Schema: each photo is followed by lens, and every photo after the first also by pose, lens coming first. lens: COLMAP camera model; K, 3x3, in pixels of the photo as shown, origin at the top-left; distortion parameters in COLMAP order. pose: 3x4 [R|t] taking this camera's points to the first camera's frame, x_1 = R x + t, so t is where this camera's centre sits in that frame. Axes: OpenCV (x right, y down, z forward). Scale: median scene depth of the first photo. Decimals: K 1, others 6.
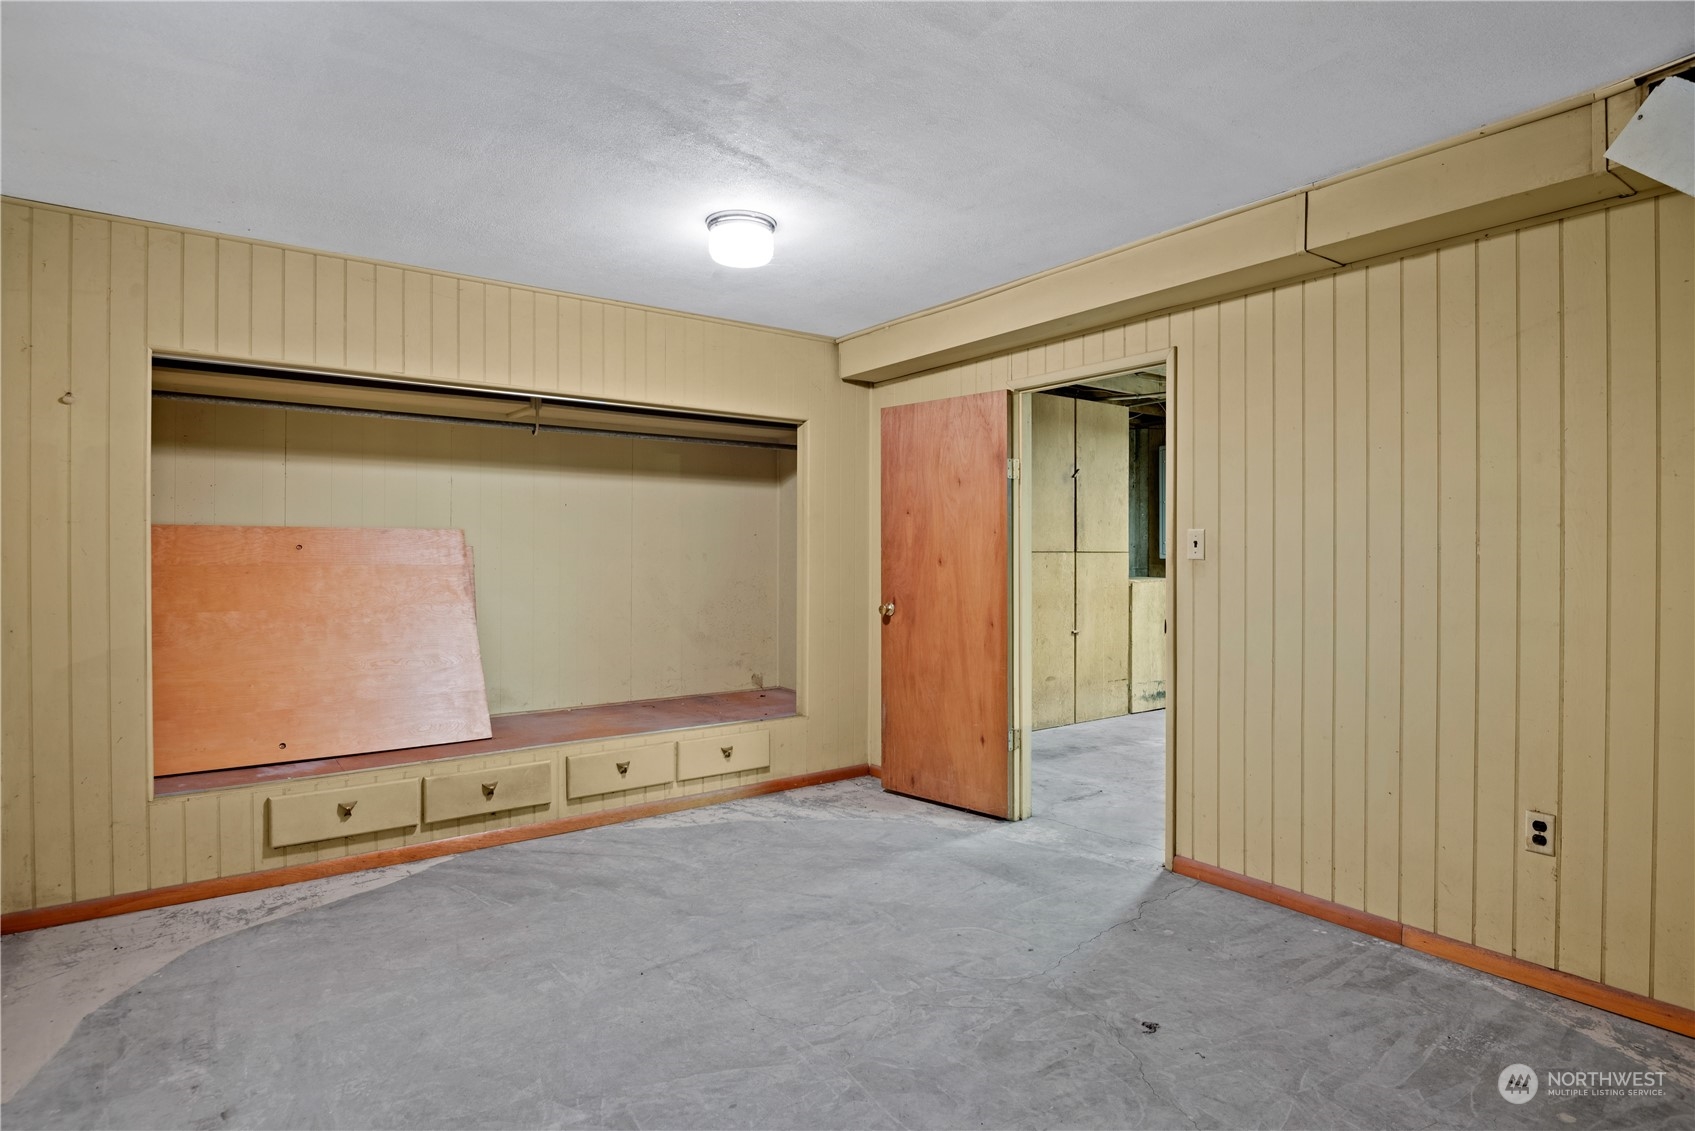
lens RADIAL K [[940.0, 0, 849.8], [0, 940.0, 561.2], [0, 0, 1]] dist [0.000160, 0.000037]
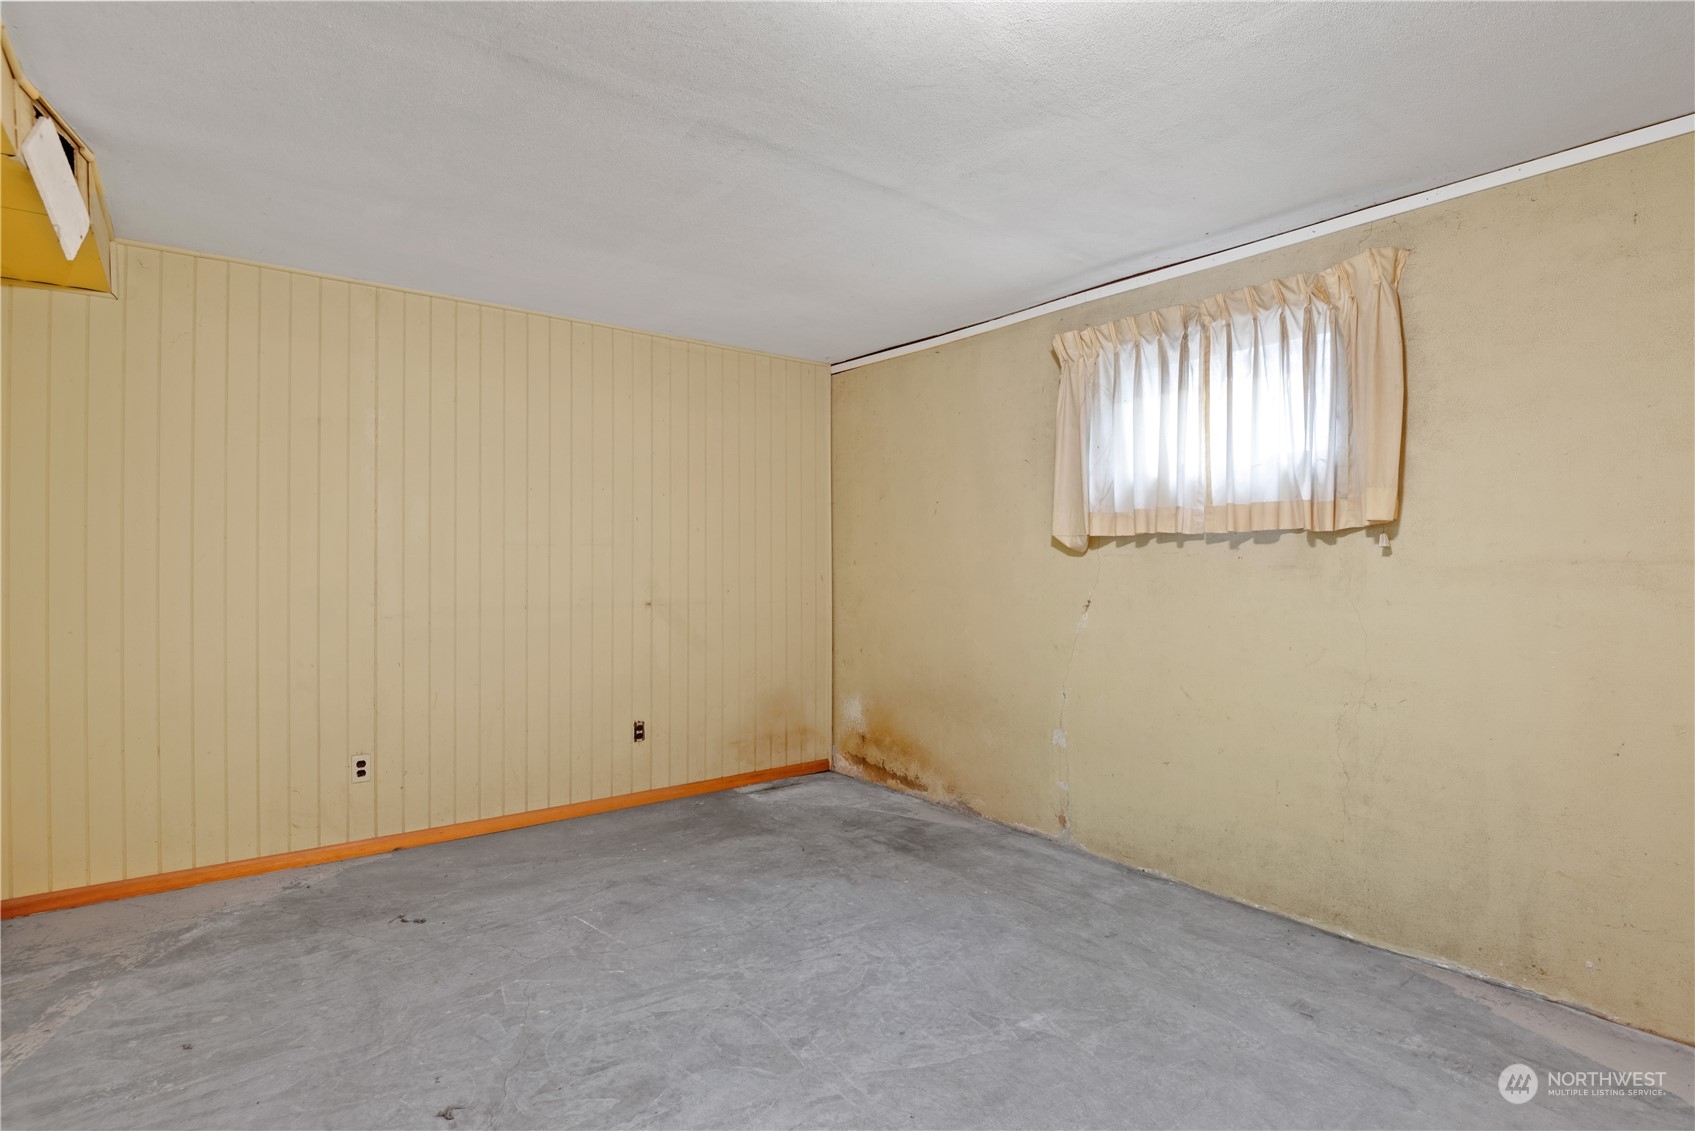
lens RADIAL K [[862.4, 0, 845.1], [0, 862.4, 564.6], [0, 0, 1]] dist [-0.024344, -0.001015]
pose [[-0.999599, -0.002608, -0.028203, -0.020481], [-0.003121, 0.999830, 0.018145, -0.022085], [0.028151, 0.018226, -0.999438, 1.928303]]
